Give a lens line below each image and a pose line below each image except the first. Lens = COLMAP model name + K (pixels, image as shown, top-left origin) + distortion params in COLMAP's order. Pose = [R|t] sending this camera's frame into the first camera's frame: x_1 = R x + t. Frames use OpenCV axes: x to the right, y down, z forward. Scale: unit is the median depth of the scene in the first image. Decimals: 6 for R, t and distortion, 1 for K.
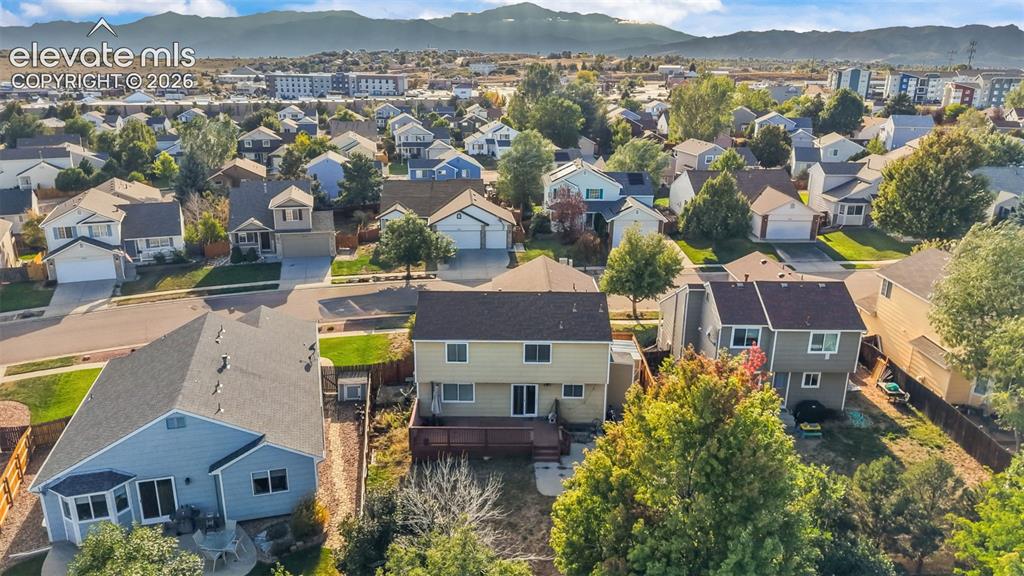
lens RADIAL K [[704.8, 0, 514.9], [0, 704.8, 283.6], [0, 0, 1]] dist [0.026011, -0.029319]
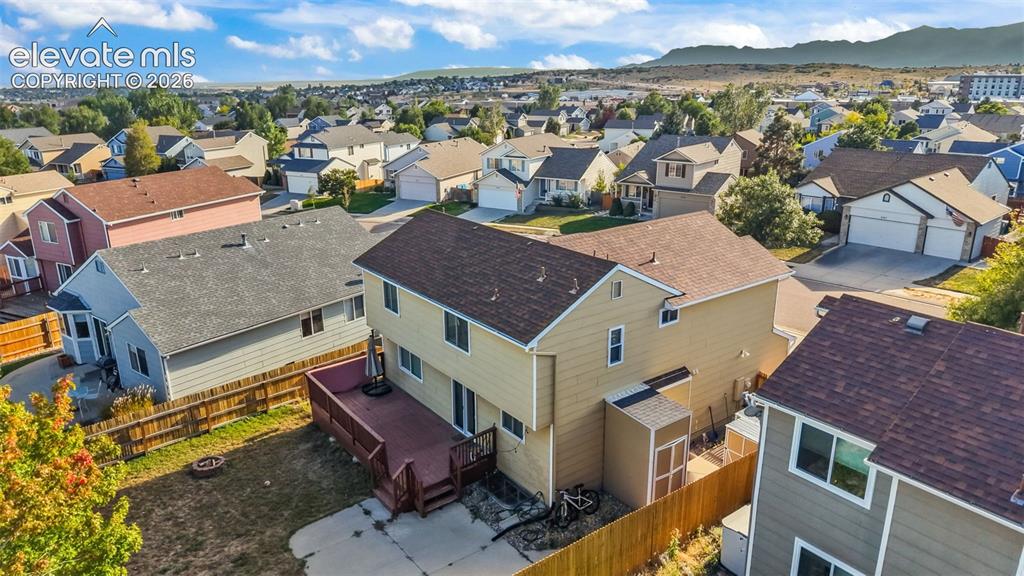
lens RADIAL K [[682.8, 0, 515.6], [0, 682.8, 289.3], [0, 0, 1]] dist [0.028965, -0.042629]
pose [[0.596457, 0.224416, -0.770634, 0.461694], [-0.224659, 0.968419, 0.108131, -0.005835], [0.770563, 0.108635, 0.628037, 0.646788]]
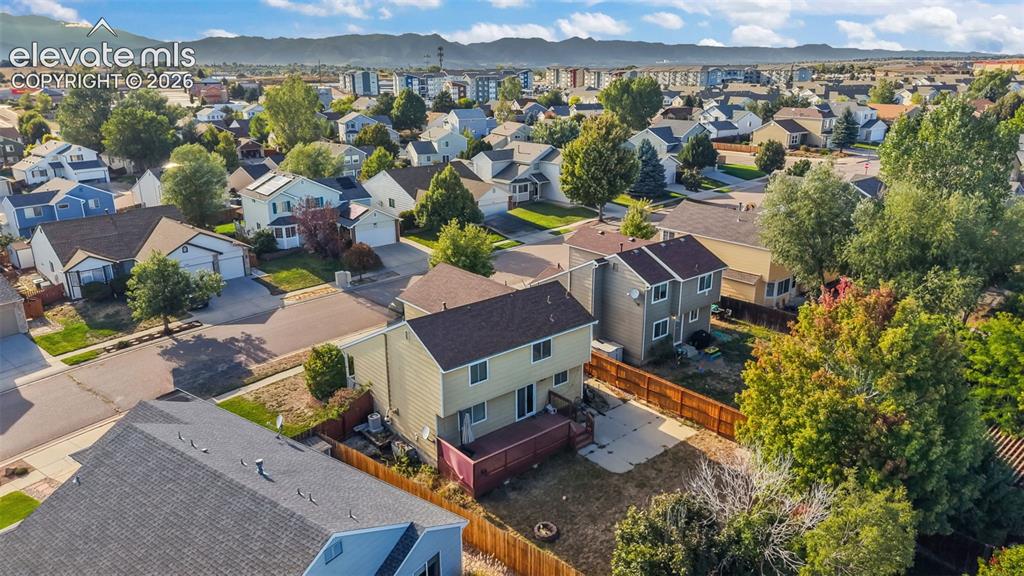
lens RADIAL K [[682.8, 0, 516.7], [0, 682.8, 262.1], [0, 0, 1]] dist [0.028965, -0.042629]
pose [[0.772583, -0.186927, 0.606773, -0.544186], [0.201973, 0.978391, 0.044245, -0.073642], [-0.601932, 0.088369, 0.793642, 0.213264]]
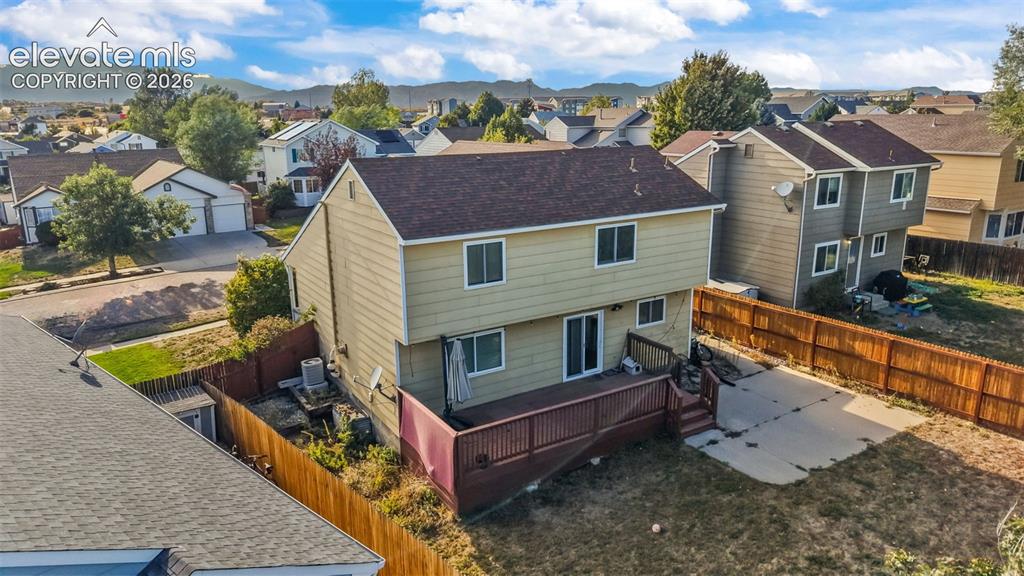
lens RADIAL K [[682.8, 0, 515.7], [0, 682.8, 278.4], [0, 0, 1]] dist [0.028965, -0.042629]
pose [[0.848006, -0.144697, 0.509852, -0.283987], [0.176907, 0.984114, -0.014945, 0.112941], [-0.499590, 0.102870, 0.860132, 0.566571]]
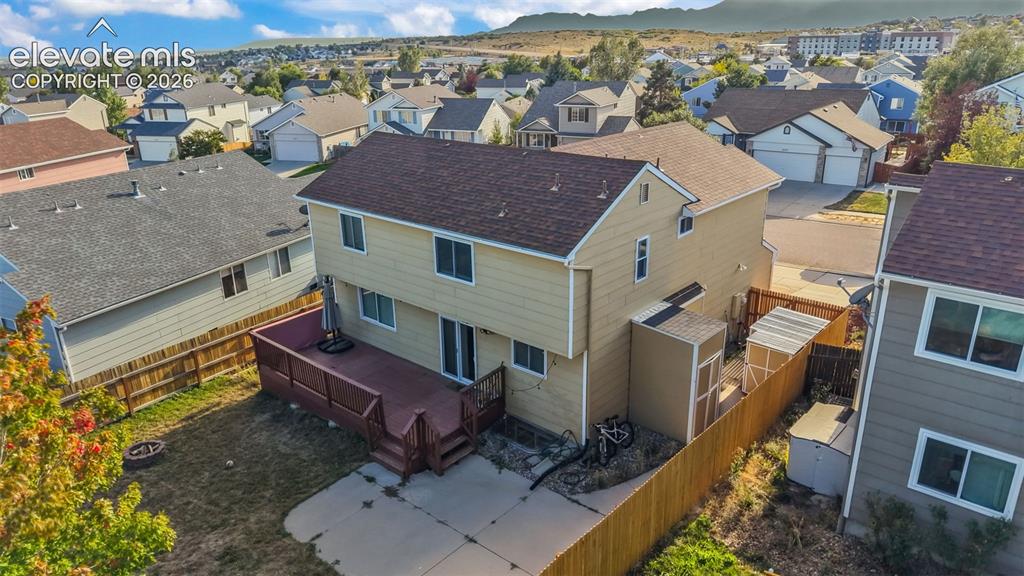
lens RADIAL K [[682.8, 0, 517.4], [0, 682.8, 292.7], [0, 0, 1]] dist [0.028965, -0.042629]
pose [[0.749920, 0.205547, -0.628785, 0.352572], [-0.172391, 0.978383, 0.114227, 0.057016], [0.638672, 0.022735, 0.769144, 0.628054]]
